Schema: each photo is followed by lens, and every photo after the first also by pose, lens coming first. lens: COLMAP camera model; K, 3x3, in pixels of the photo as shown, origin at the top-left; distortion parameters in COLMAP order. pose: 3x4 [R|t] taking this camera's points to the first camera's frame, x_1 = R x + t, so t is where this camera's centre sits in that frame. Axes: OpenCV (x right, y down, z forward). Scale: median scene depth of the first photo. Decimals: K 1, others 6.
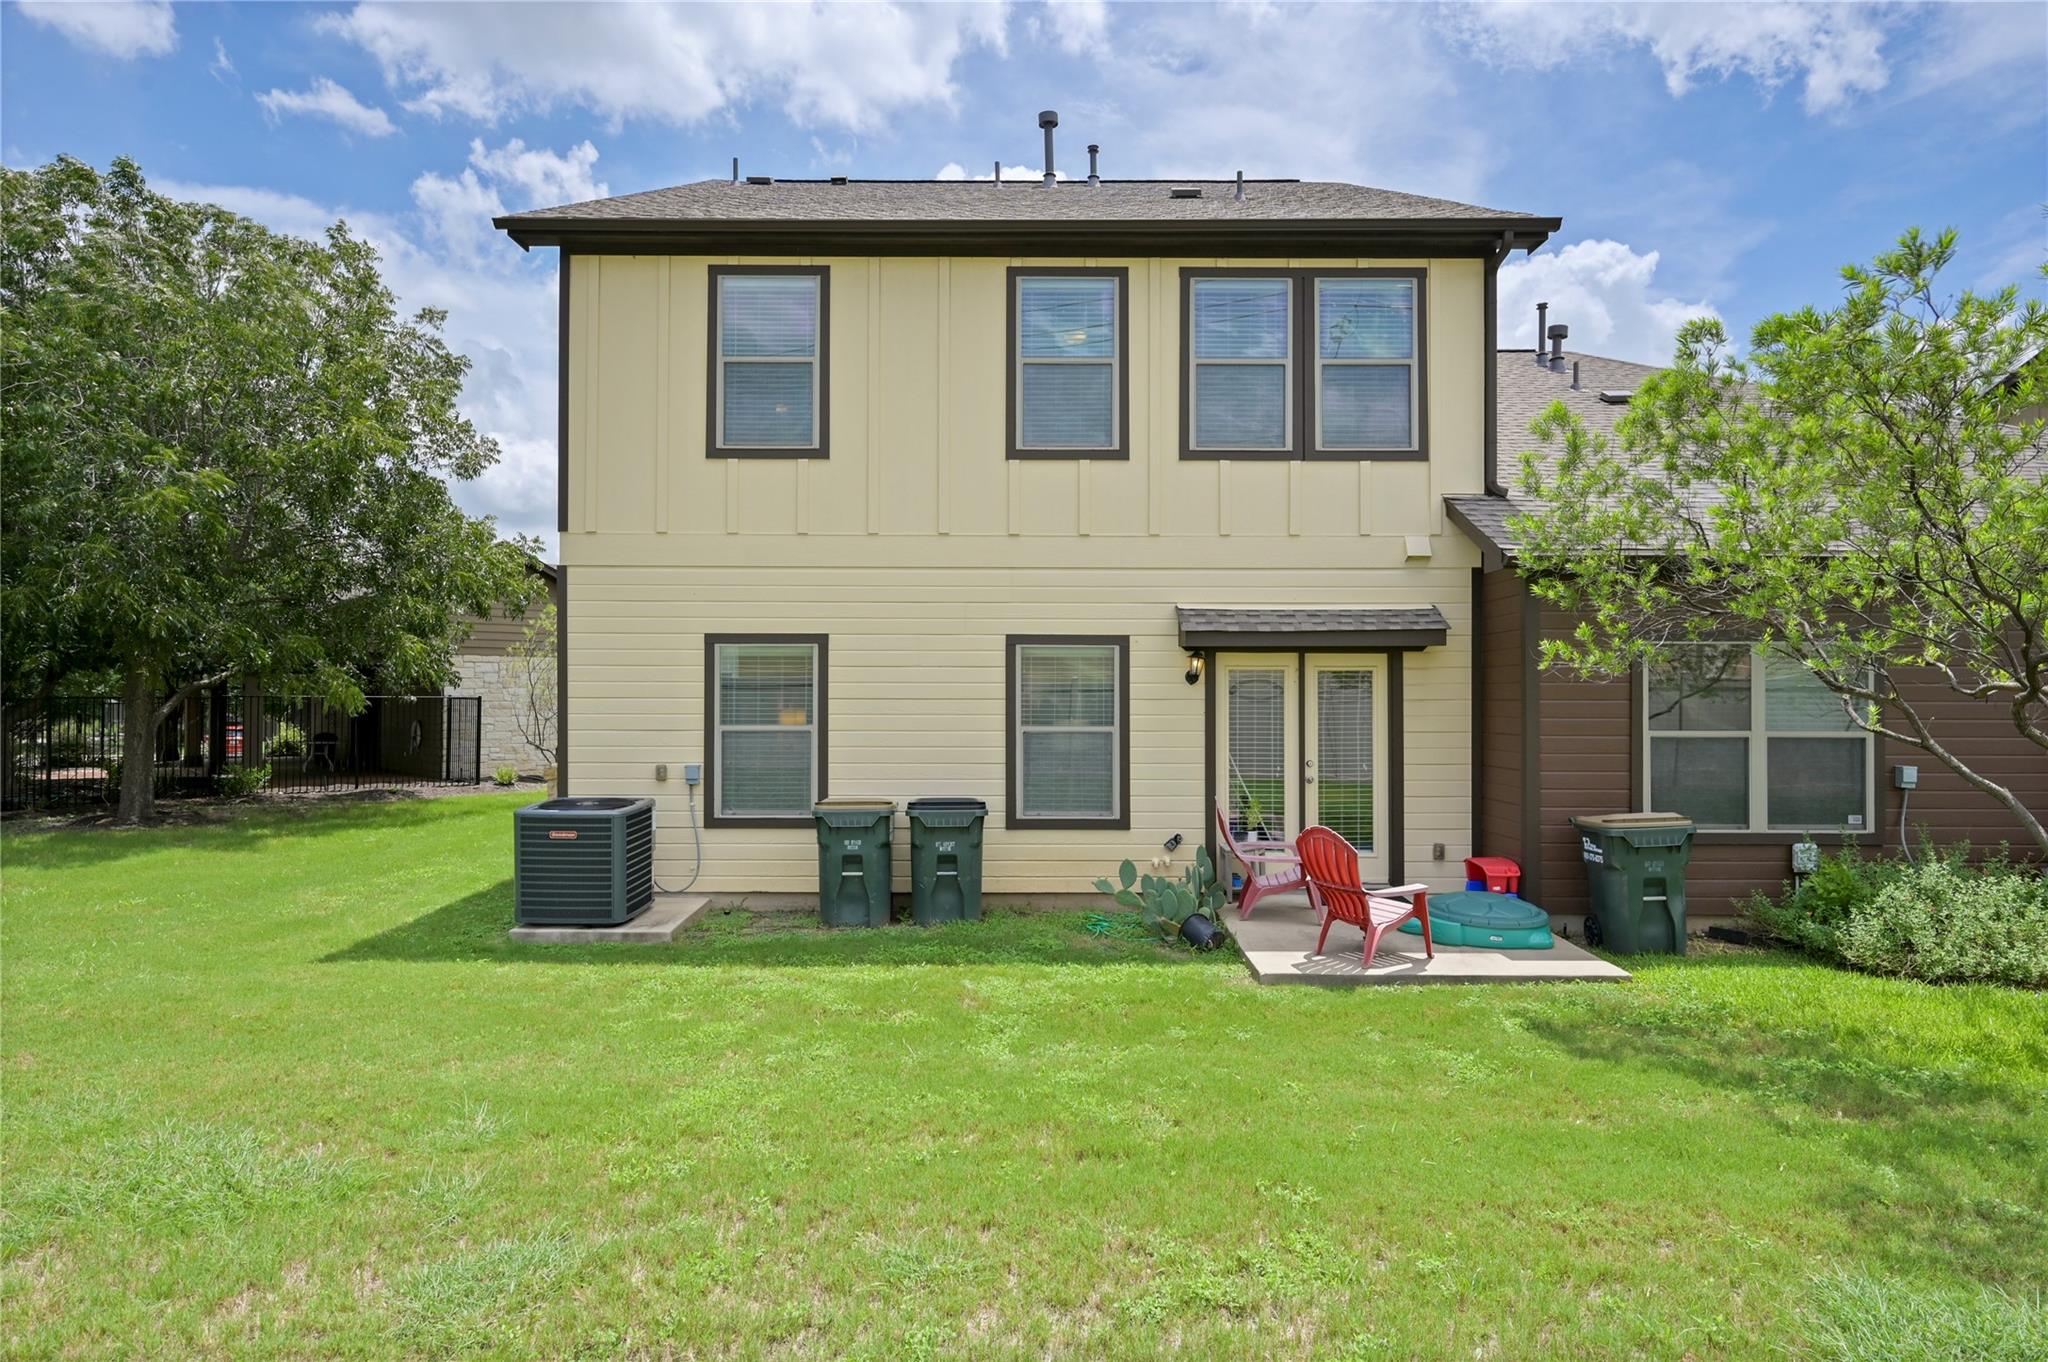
lens RADIAL K [[1154.4, 0, 1024.0], [0, 1154.4, 681.0], [0, 0, 1]] dist [0.003676, 0.000145]
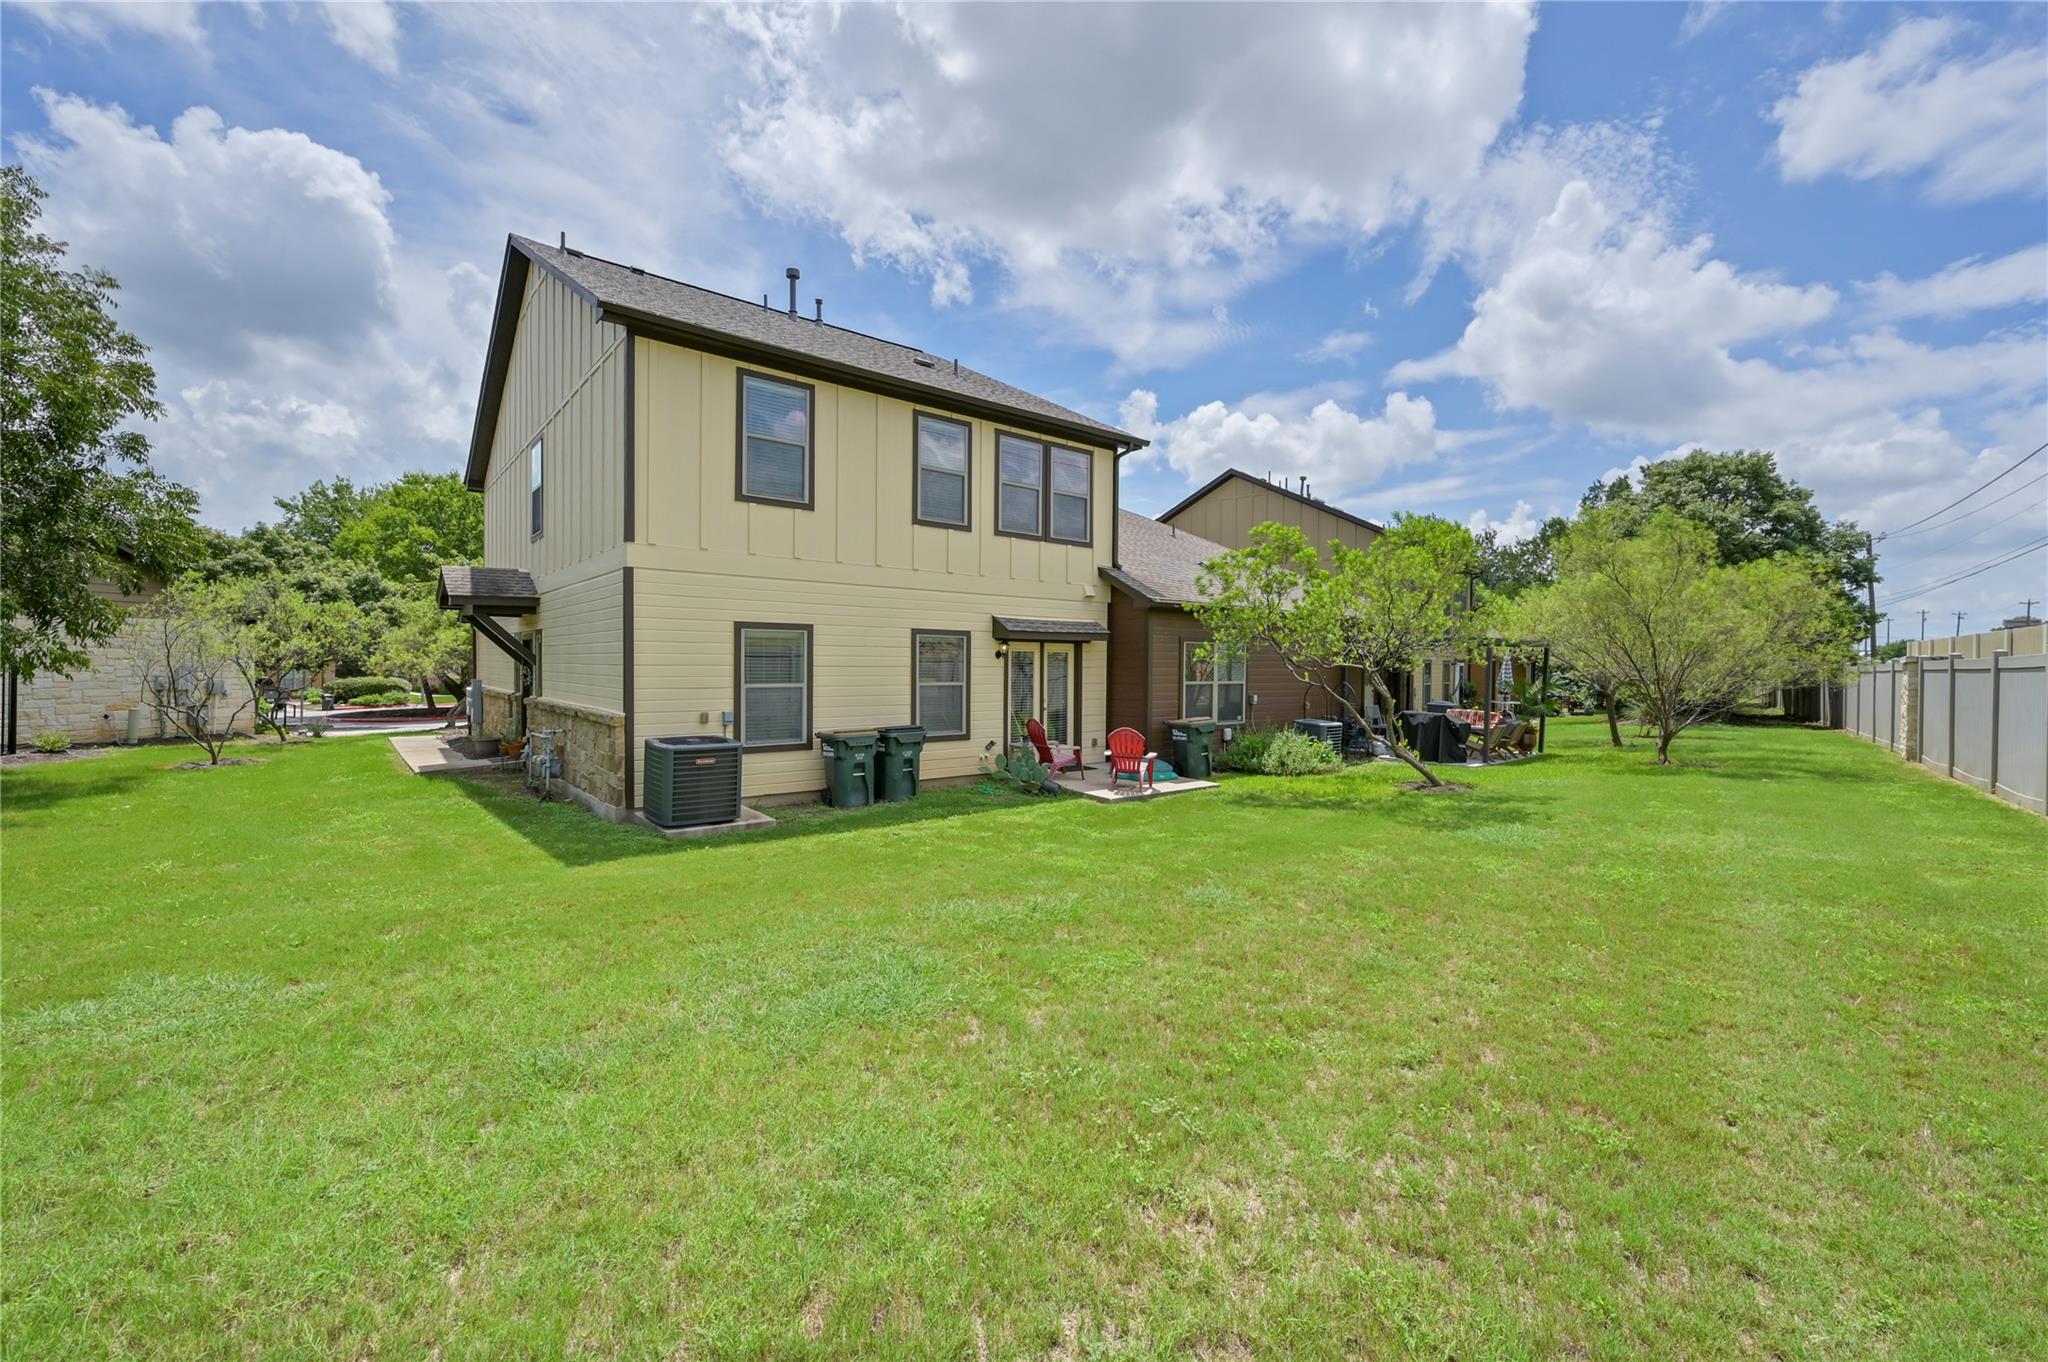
lens RADIAL K [[828.0, 0, 1020.4], [0, 828.0, 673.6], [0, 0, 1]] dist [-0.000010, -0.000003]
pose [[0.774349, -0.003685, 0.632748, -0.657685], [-0.015465, 0.999574, 0.024747, -0.006612], [-0.632570, -0.028949, 0.773962, -0.039306]]
